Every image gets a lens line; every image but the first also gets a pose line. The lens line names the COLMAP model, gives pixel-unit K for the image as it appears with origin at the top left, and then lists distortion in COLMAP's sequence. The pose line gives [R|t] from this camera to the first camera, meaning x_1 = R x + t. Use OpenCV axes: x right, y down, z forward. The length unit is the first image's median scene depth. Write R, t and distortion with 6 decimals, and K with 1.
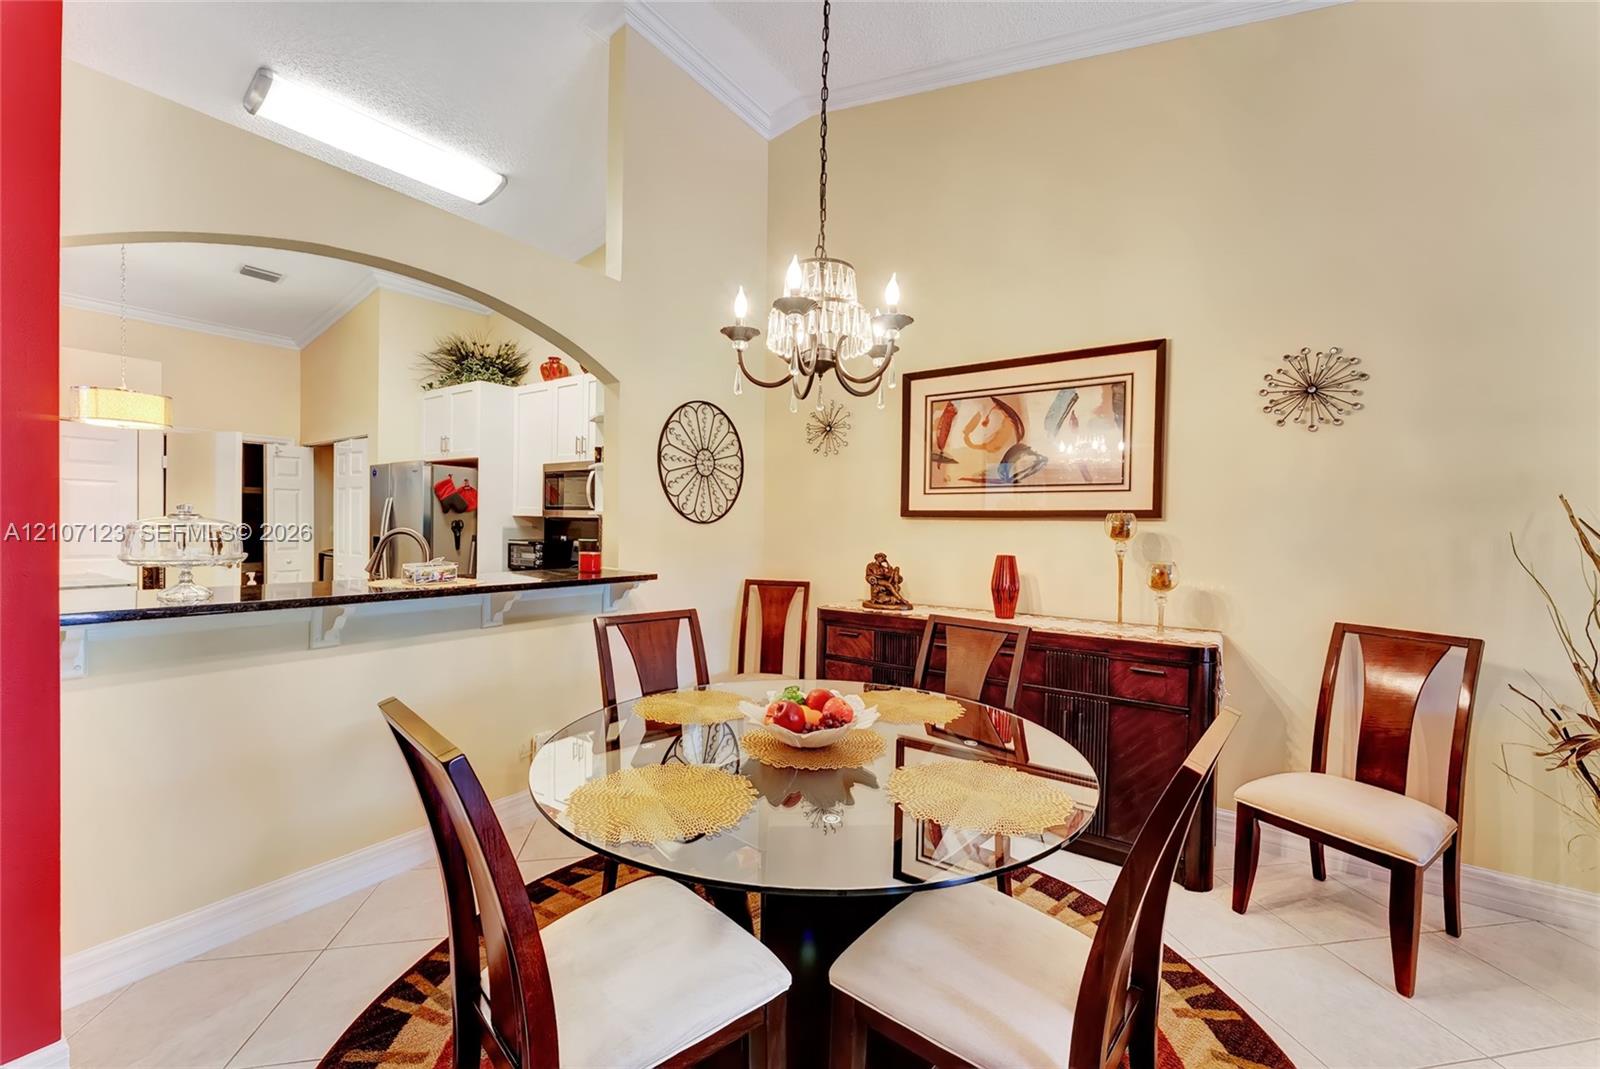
lens RADIAL K [[640.0, 0, 800.0], [0, 640.0, 534.5], [0, 0, 1]] dist [0.000040, -0.000087]
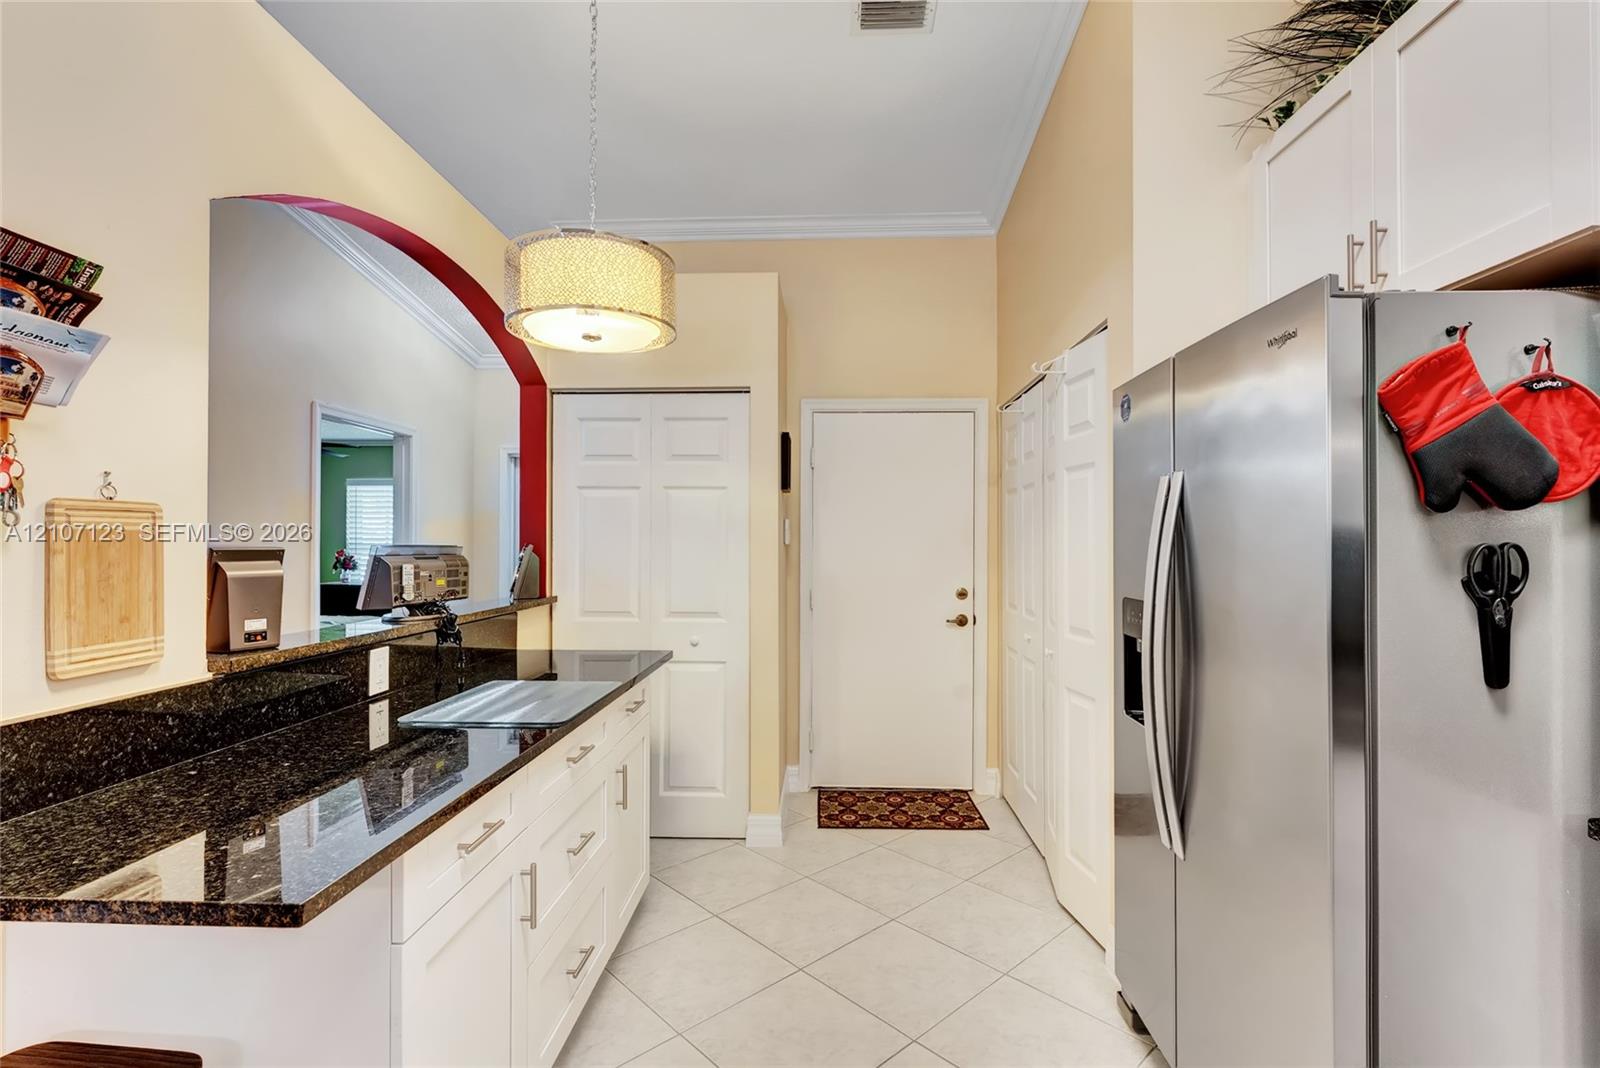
lens RADIAL K [[728.2, 0, 798.9], [0, 728.2, 529.5], [0, 0, 1]] dist [-0.007486, 0.000021]
pose [[0.535281, -0.025632, -0.844285, -0.668663], [-0.000270, 0.999534, -0.030516, -0.029412], [0.844674, 0.016563, 0.535025, 0.999519]]
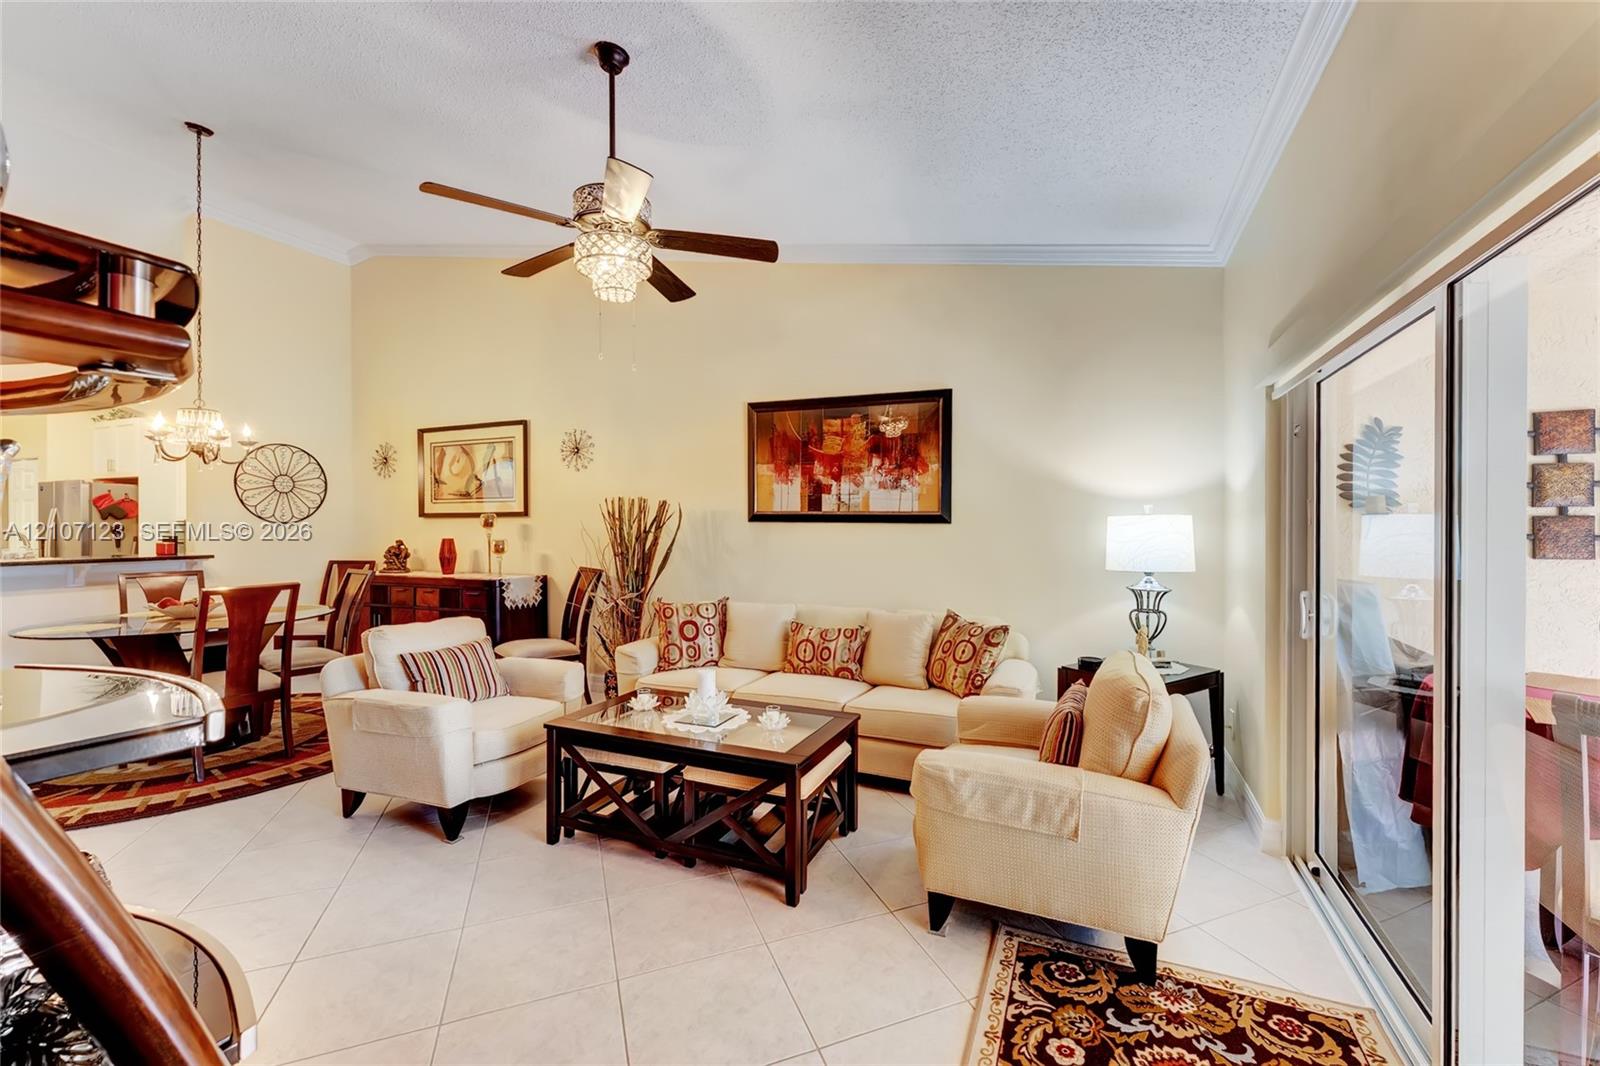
lens RADIAL K [[646.3, 0, 833.9], [0, 646.3, 527.2], [0, 0, 1]] dist [-0.000909, 0.000043]
pose [[0.975956, -0.019129, 0.217128, 0.871793], [0.021304, 0.999744, -0.007682, 0.034085], [-0.216925, 0.012123, 0.976113, -0.863027]]
